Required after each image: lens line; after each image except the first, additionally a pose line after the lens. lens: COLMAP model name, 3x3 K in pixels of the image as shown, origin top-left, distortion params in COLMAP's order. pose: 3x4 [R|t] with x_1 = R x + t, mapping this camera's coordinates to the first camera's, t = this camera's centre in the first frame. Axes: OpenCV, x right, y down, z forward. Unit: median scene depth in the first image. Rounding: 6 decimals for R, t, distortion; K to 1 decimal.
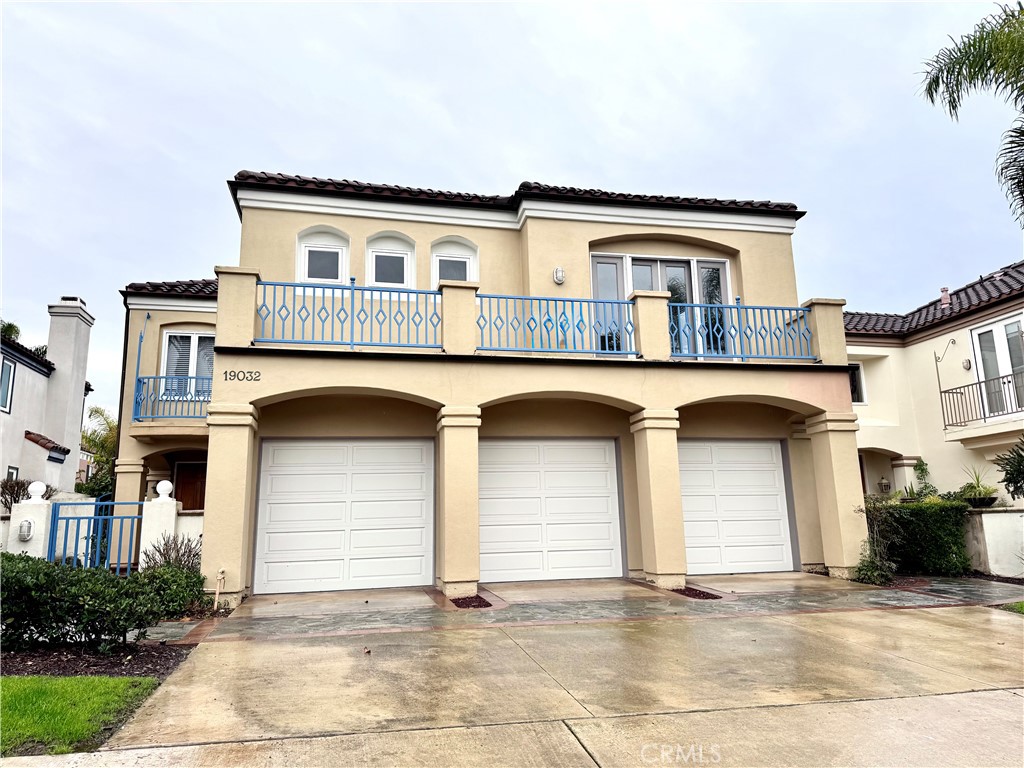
lens RADIAL K [[719.9, 0, 512.6], [0, 719.9, 388.3], [0, 0, 1]] dist [-0.000181, -0.001437]
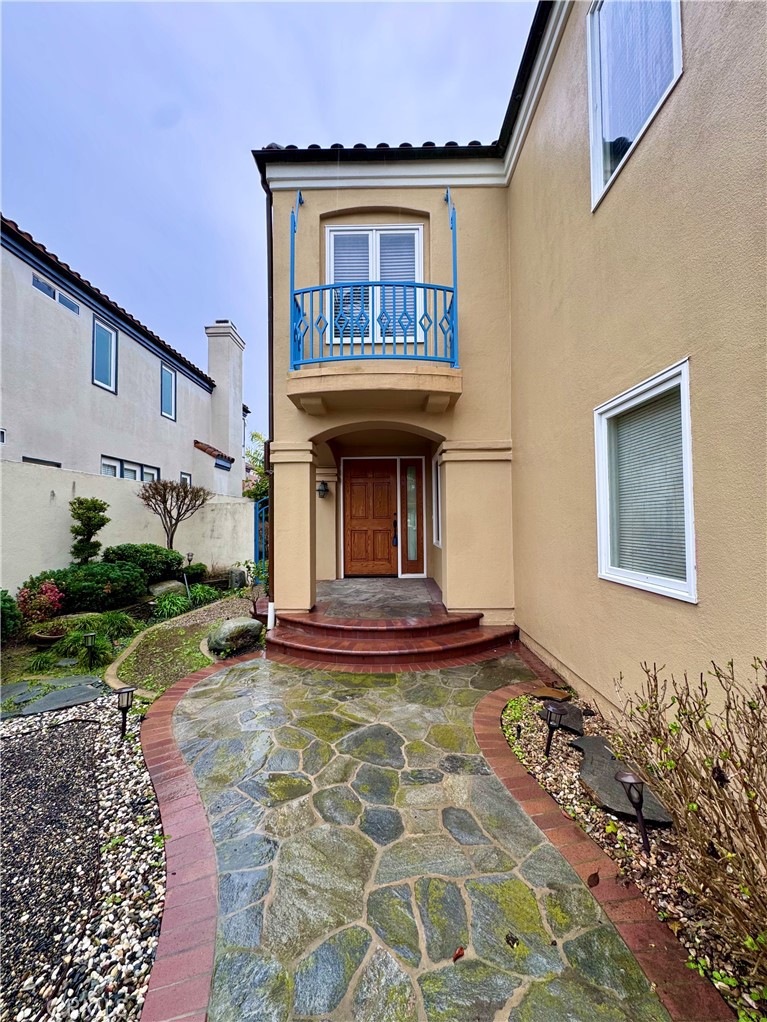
lens RADIAL K [[412.1, 0, 384.4], [0, 412.1, 510.8], [0, 0, 1]] dist [-0.001672, -0.000485]
pose [[0.971815, 0.006796, -0.235648, -0.254002], [0.033700, 0.985314, 0.167393, 0.070524], [0.233325, -0.170616, 0.957314, 0.459435]]
